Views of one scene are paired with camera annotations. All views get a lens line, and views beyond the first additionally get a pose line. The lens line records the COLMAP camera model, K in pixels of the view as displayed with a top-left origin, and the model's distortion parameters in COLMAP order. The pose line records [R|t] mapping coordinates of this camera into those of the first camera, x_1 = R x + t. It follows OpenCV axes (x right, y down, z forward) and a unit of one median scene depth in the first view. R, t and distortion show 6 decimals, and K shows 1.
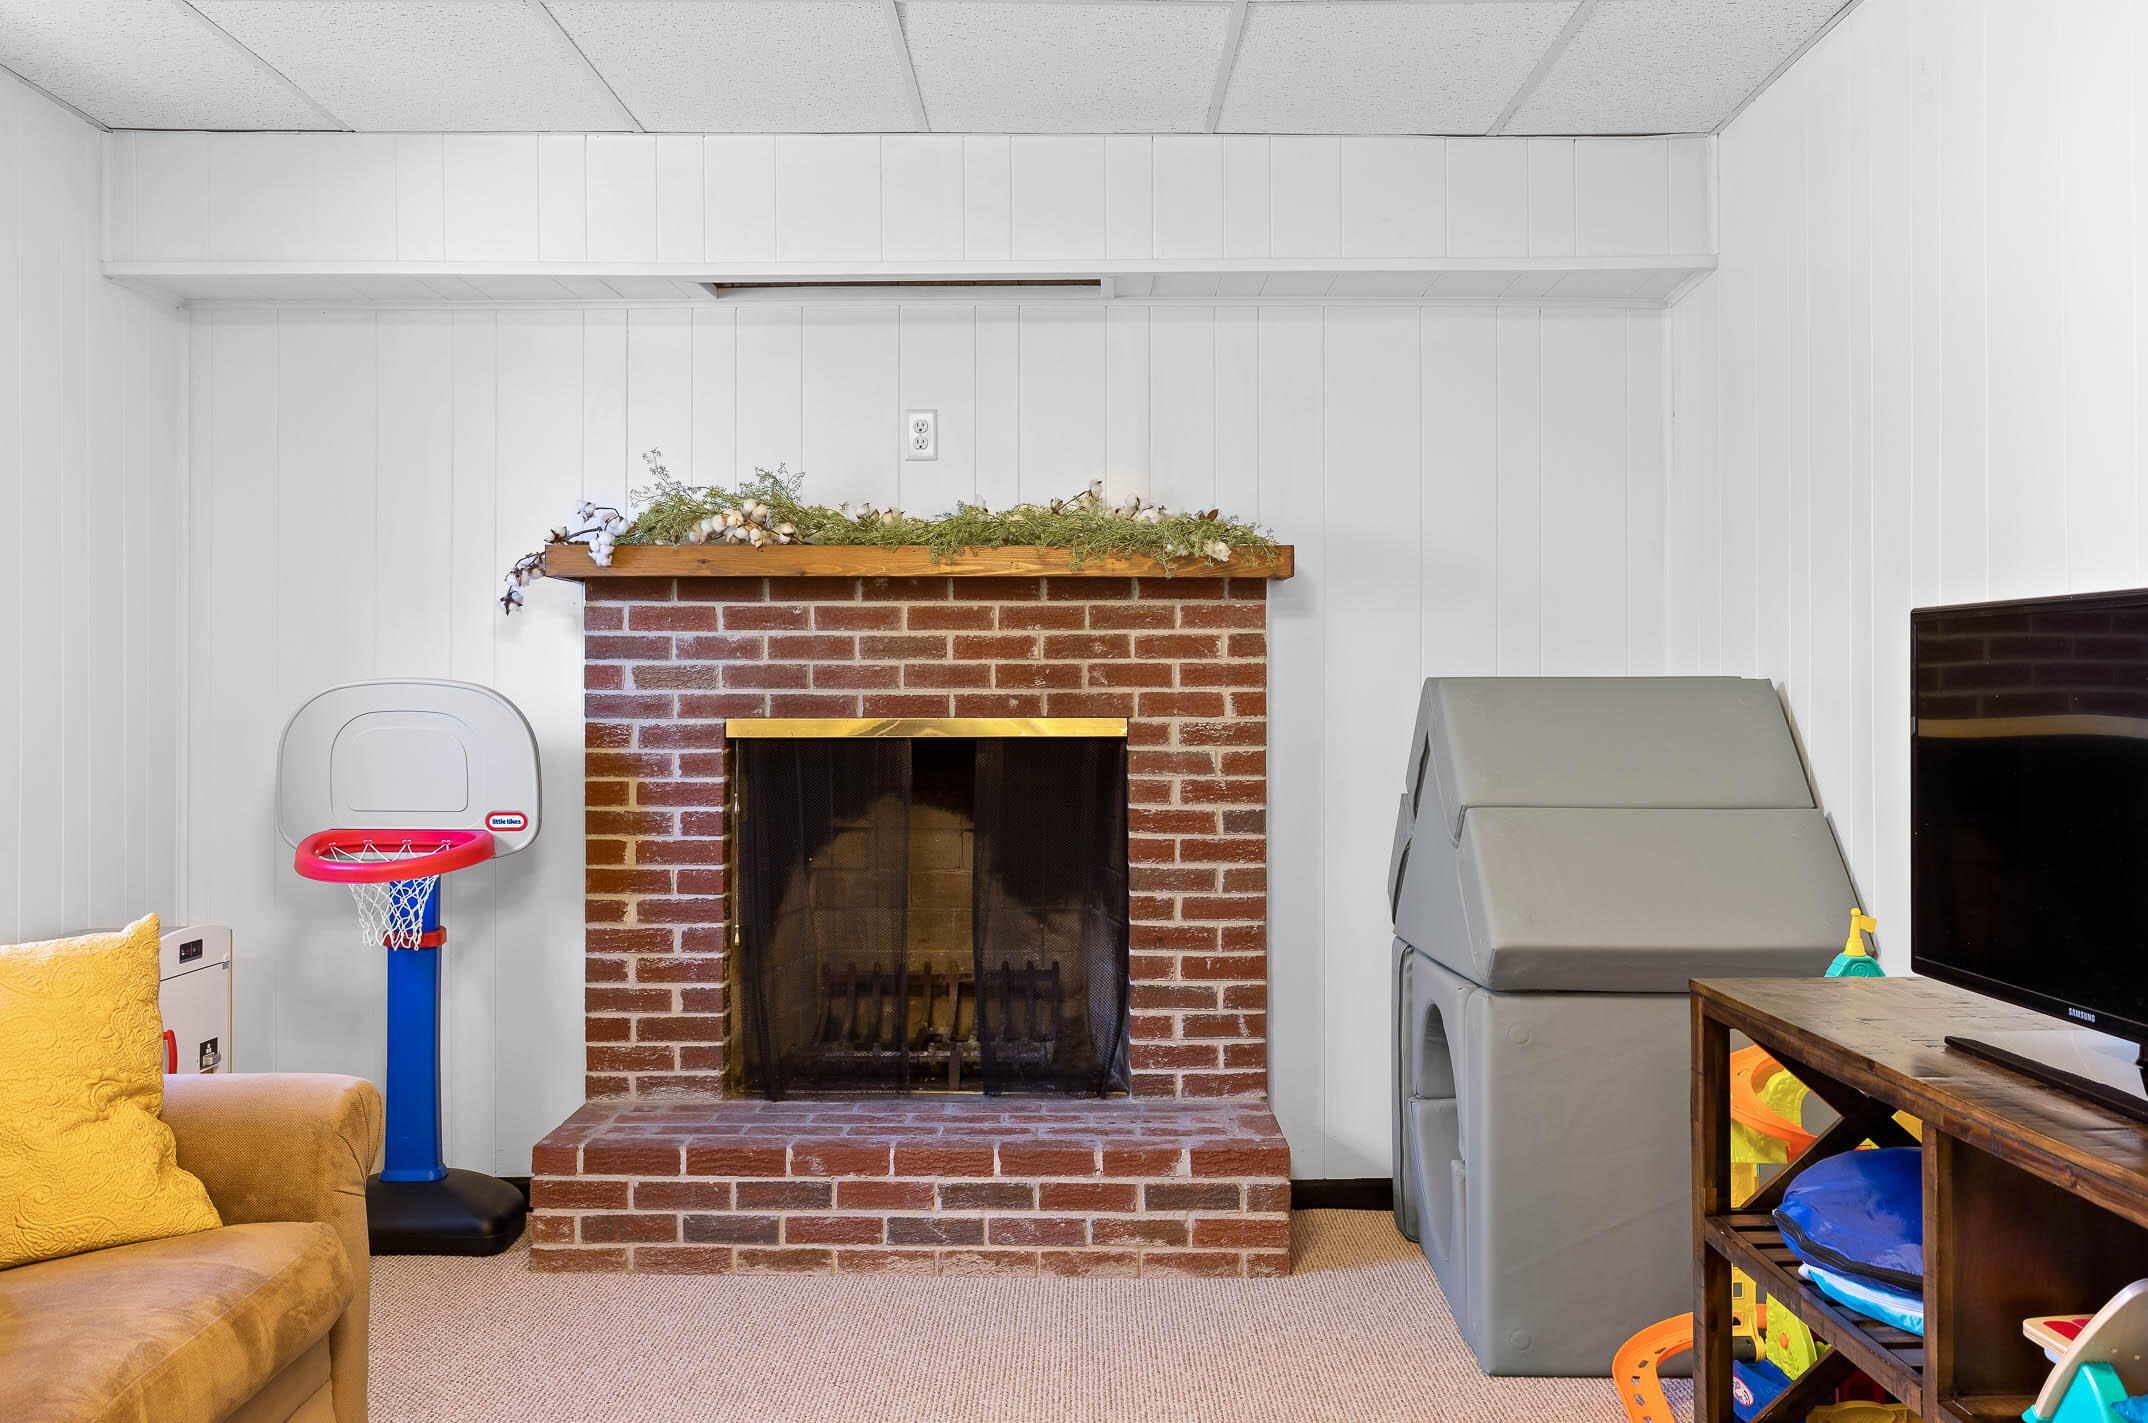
lens RADIAL K [[1961.5, 0, 1082.1], [0, 1961.5, 689.5], [0, 0, 1]] dist [0.041840, 0.000000]
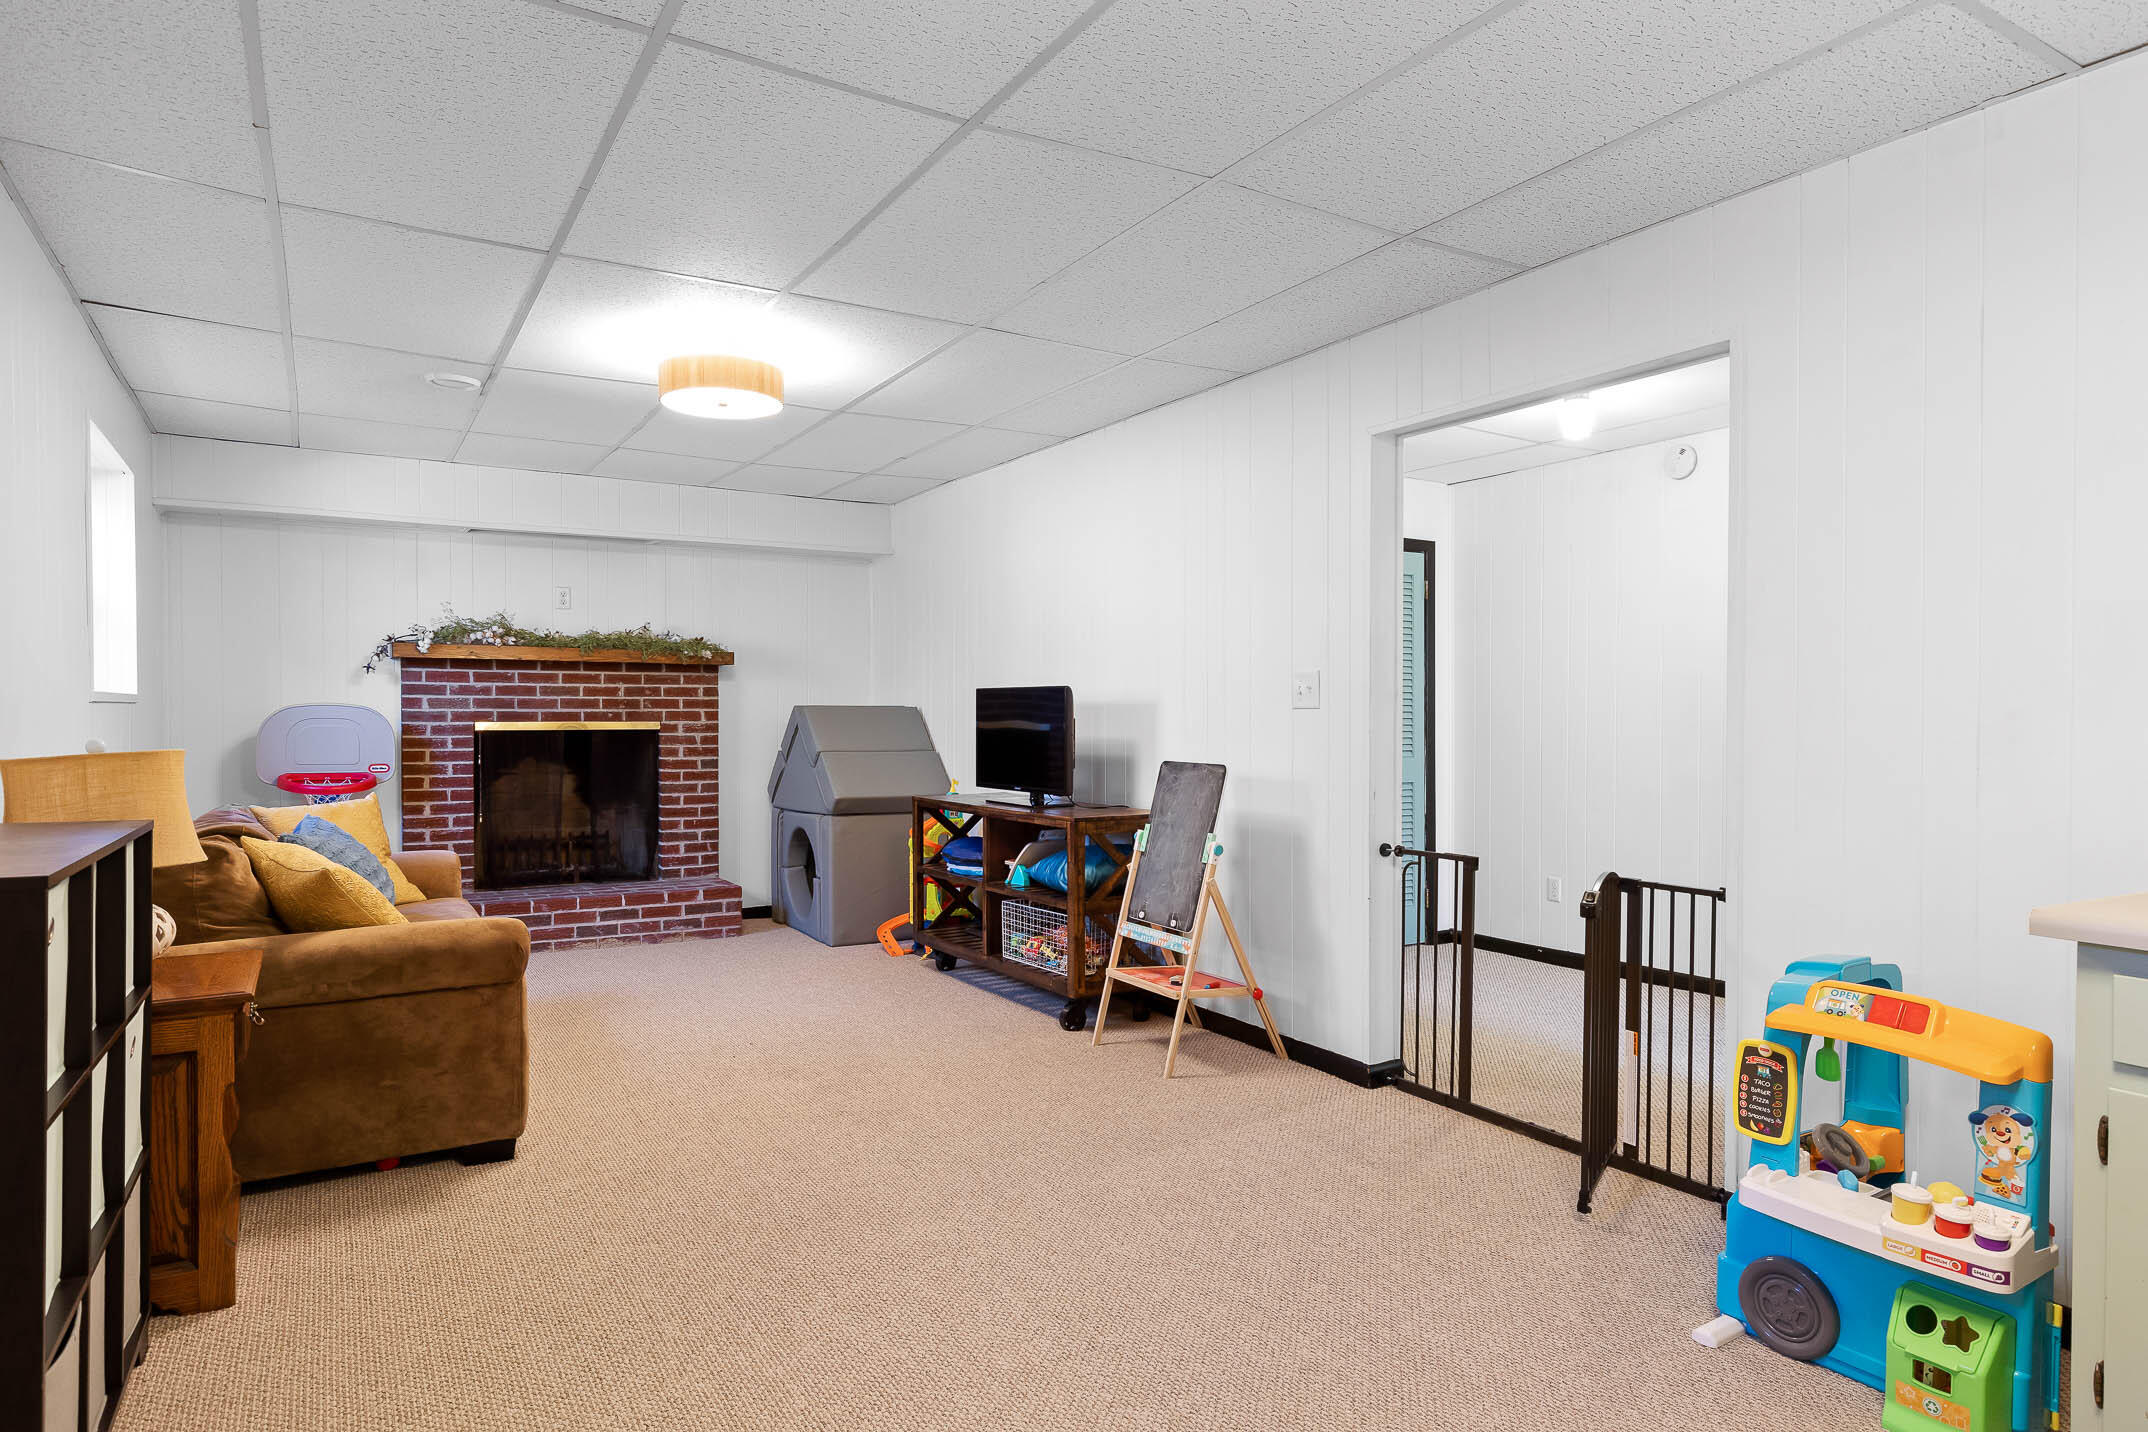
lens RADIAL K [[1220.4, 0, 1072.1], [0, 1220.4, 716.3], [0, 0, 1]] dist [0.014840, 0.000308]
pose [[0.862157, 0.001142, 0.506639, -0.301413], [-0.003667, 0.999985, 0.003986, 0.000334], [-0.506627, -0.005294, 0.862149, -0.546493]]
